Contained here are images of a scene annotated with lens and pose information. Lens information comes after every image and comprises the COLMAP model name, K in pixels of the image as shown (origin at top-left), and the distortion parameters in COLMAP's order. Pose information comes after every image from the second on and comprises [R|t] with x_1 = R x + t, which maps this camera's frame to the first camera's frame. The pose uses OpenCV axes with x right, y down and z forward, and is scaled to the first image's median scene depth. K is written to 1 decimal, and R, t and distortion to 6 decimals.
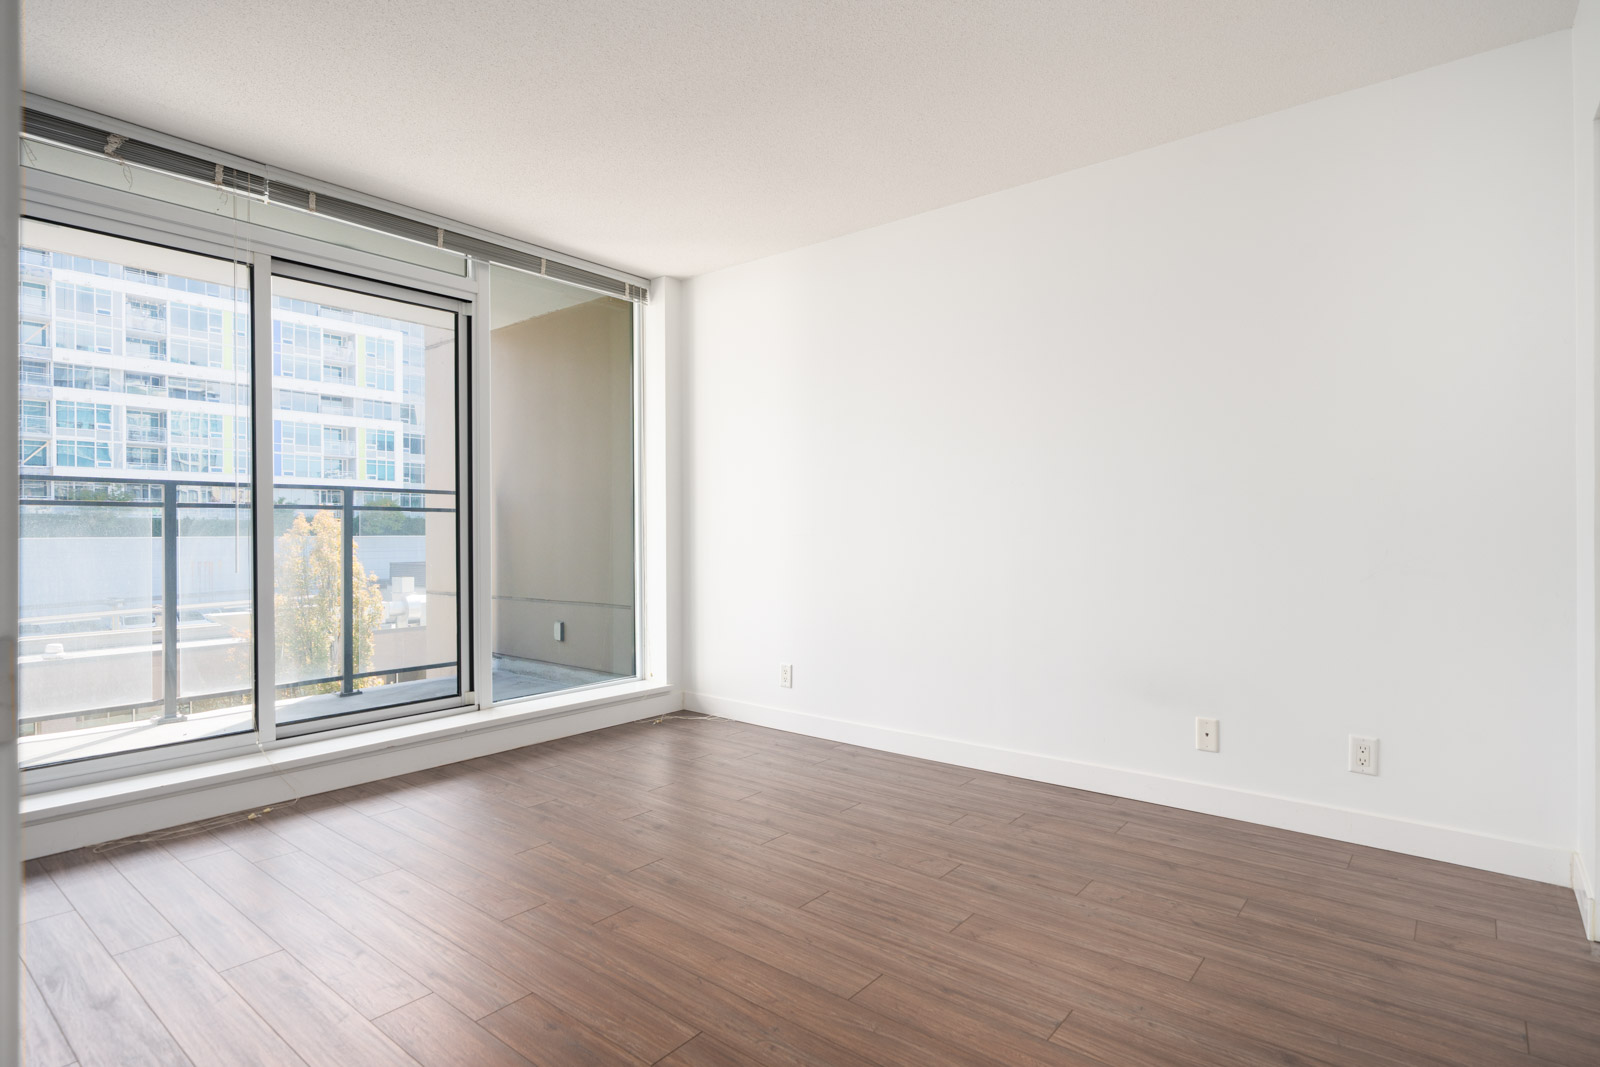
lens RADIAL K [[829.0, 0, 772.2], [0, 829.0, 531.6], [0, 0, 1]] dist [0.014491, 0.002262]
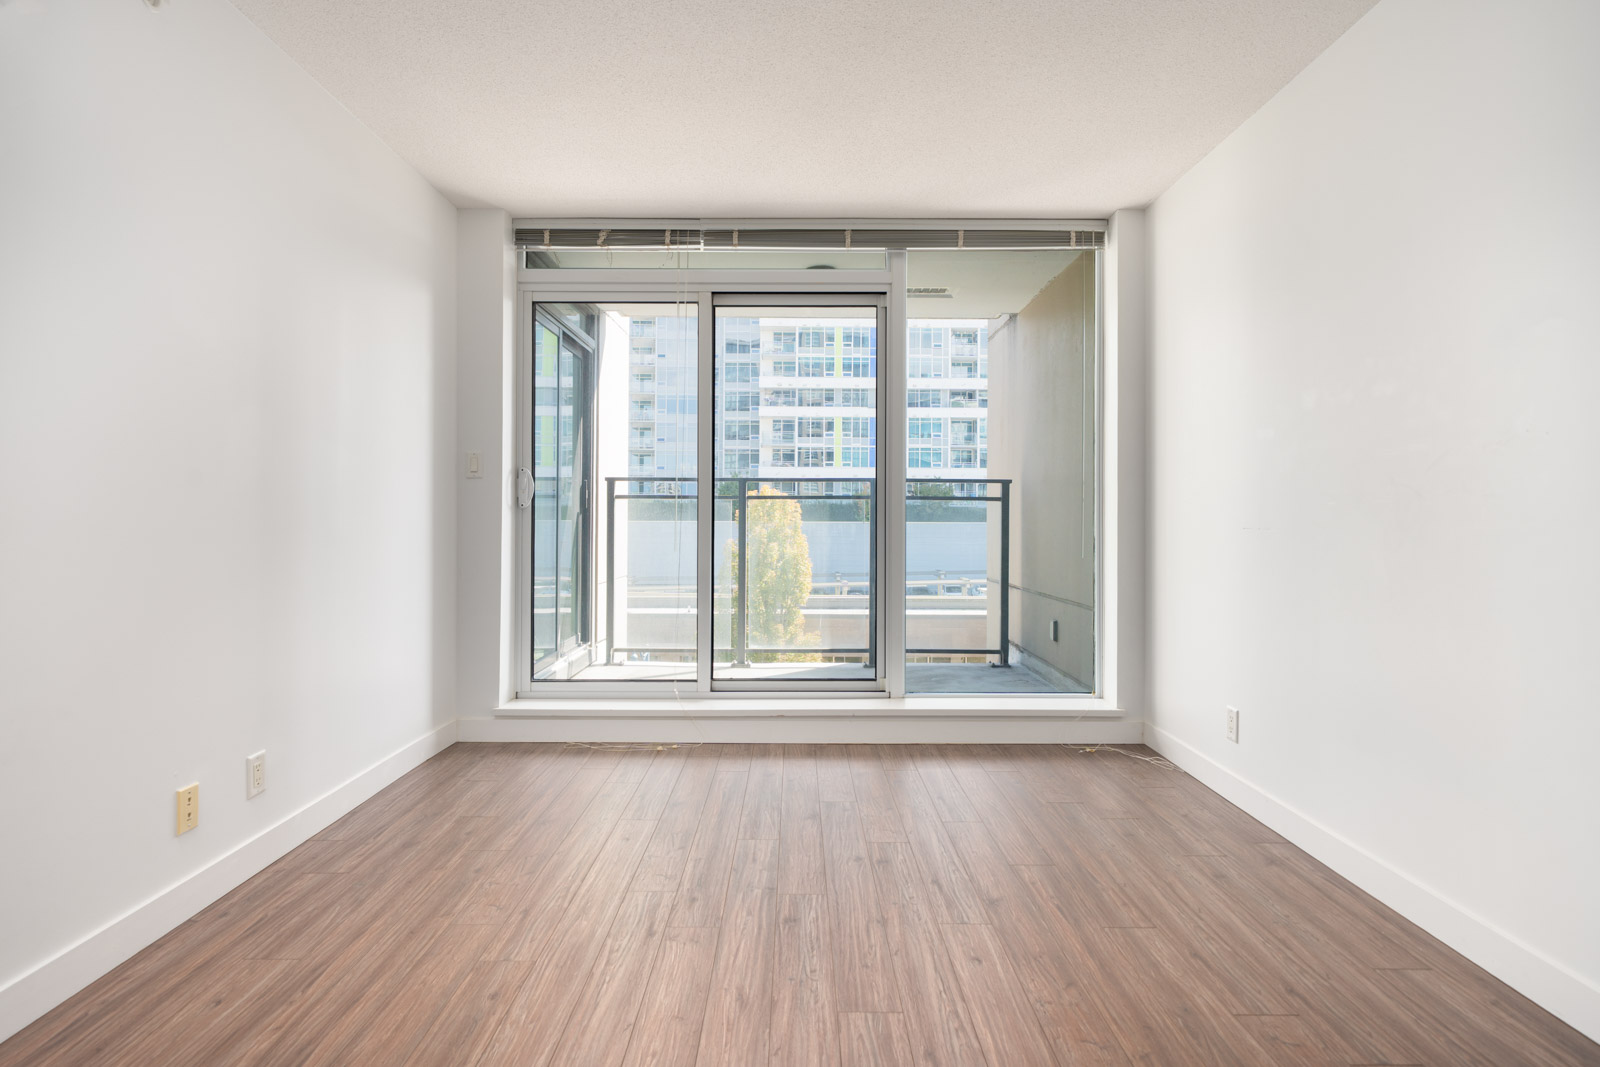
lens RADIAL K [[829.0, 0, 797.1], [0, 829.0, 508.7], [0, 0, 1]] dist [0.014491, 0.002262]
pose [[0.652080, -0.003569, -0.758142, 0.206354], [-0.005813, 0.999936, -0.009708, -0.001720], [0.758128, 0.010738, 0.652017, 0.161448]]
